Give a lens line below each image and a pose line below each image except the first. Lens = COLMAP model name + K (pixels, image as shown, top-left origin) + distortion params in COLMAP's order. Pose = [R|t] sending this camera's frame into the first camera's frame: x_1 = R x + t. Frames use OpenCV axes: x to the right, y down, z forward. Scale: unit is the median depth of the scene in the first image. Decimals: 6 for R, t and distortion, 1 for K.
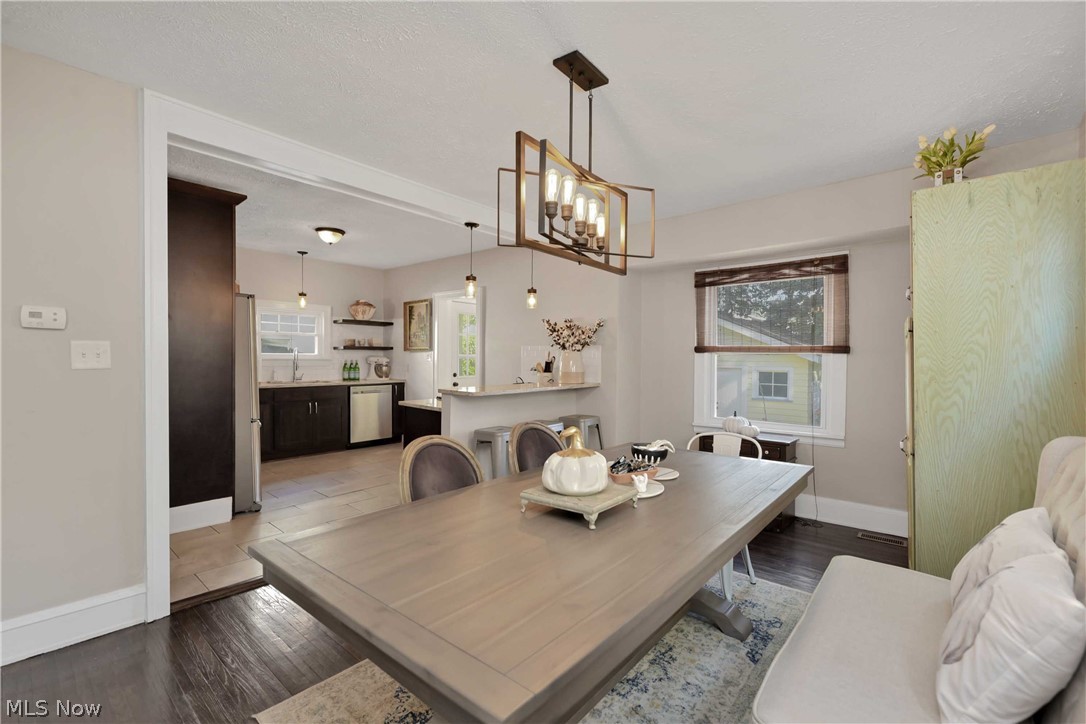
lens RADIAL K [[494.6, 0, 551.6], [0, 494.6, 368.8], [0, 0, 1]] dist [0.007859, -0.002460]
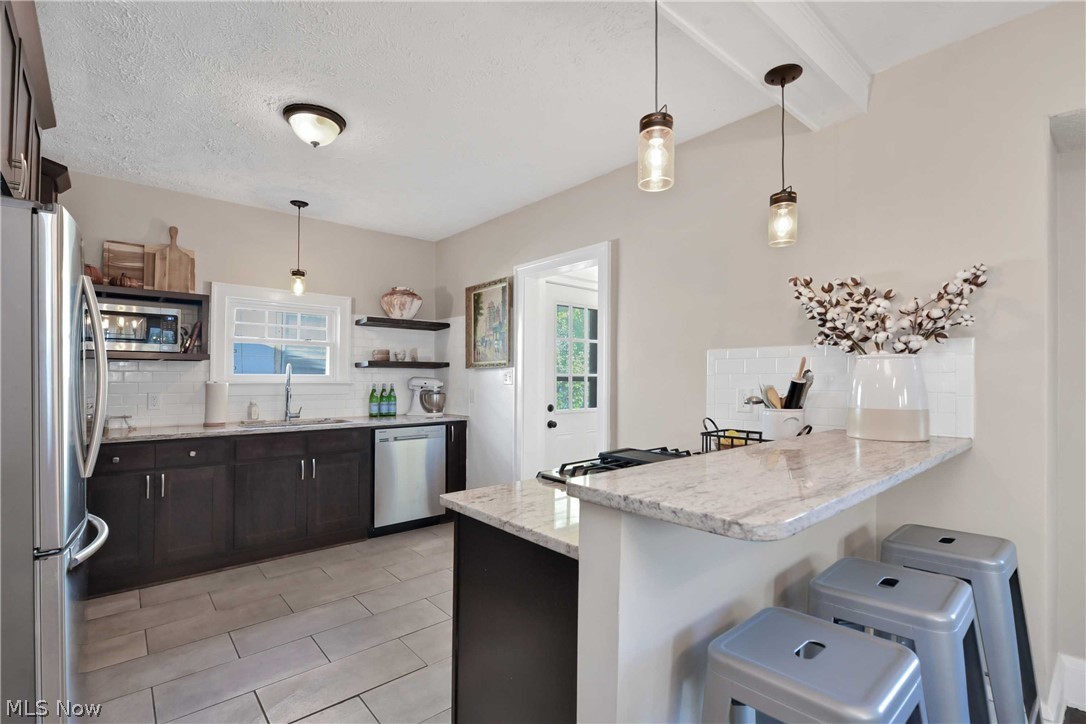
lens RADIAL K [[494.6, 0, 557.9], [0, 494.6, 375.9], [0, 0, 1]] dist [0.007859, -0.002460]
pose [[0.993137, -0.010577, -0.116476, -0.121054], [0.006670, 0.999404, -0.033884, -0.005704], [0.116764, 0.032874, 0.992615, 0.430042]]
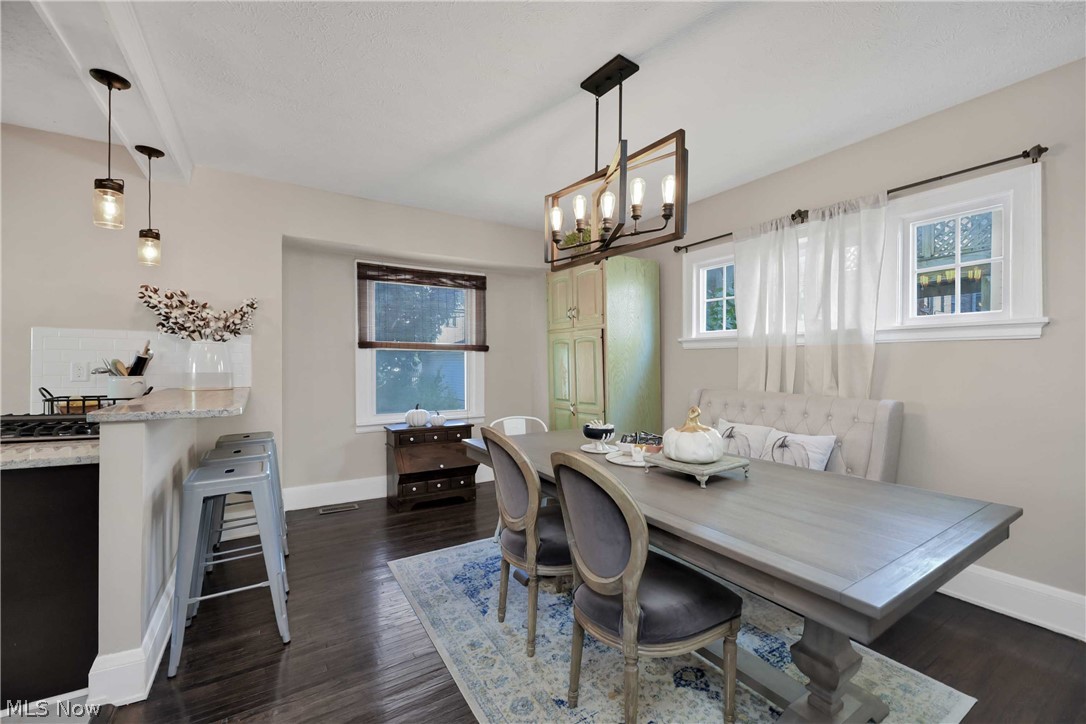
lens RADIAL K [[448.3, 0, 533.1], [0, 448.3, 365.5], [0, 0, 1]] dist [0.001860, 0.000287]
pose [[0.299462, -0.013699, 0.954010, -0.291376], [0.020690, 0.999755, 0.007861, 0.000411], [-0.953884, 0.017385, 0.299672, 0.298088]]
